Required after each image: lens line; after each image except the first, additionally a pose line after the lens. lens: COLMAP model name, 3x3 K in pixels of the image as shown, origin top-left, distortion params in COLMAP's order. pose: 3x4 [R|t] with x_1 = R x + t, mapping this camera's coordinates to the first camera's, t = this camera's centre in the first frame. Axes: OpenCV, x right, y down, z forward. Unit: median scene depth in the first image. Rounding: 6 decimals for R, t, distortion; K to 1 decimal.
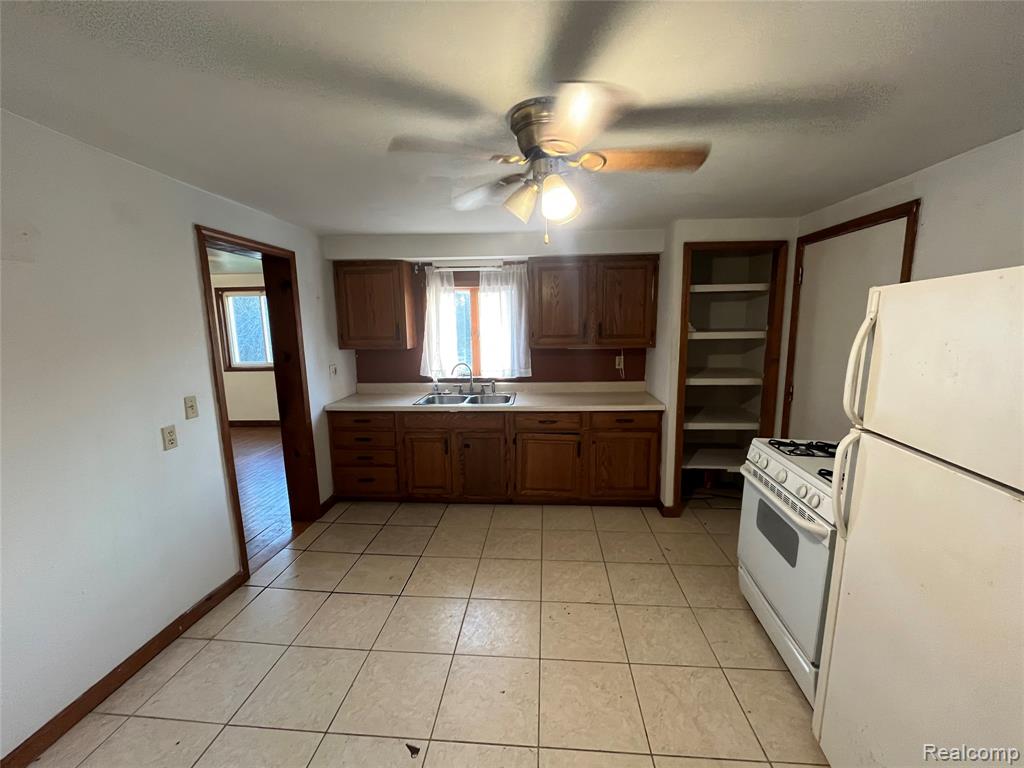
lens RADIAL K [[415.1, 0, 512.5], [0, 415.1, 382.2], [0, 0, 1]] dist [-0.002137, 0.000192]
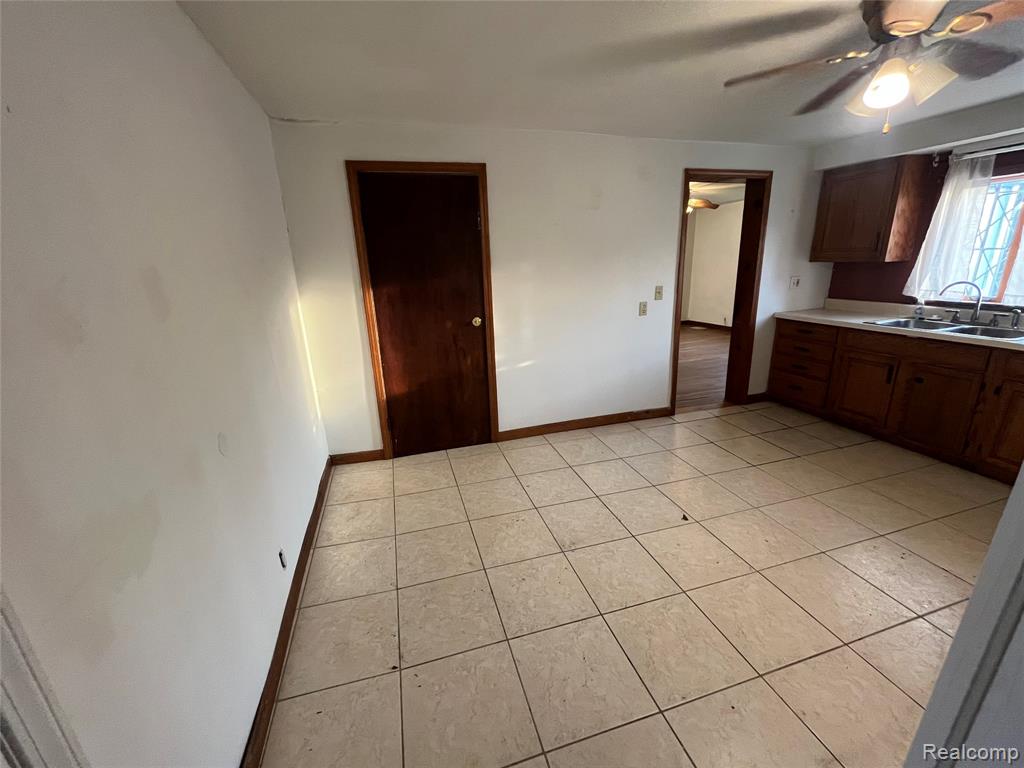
lens RADIAL K [[415.1, 0, 513.4], [0, 415.1, 382.3], [0, 0, 1]] dist [-0.002137, 0.000192]
pose [[0.361661, 0.265816, -0.893613, 0.346834], [-0.105125, 0.964008, 0.244209, 0.038328], [0.926364, 0.005621, 0.376588, -0.080468]]
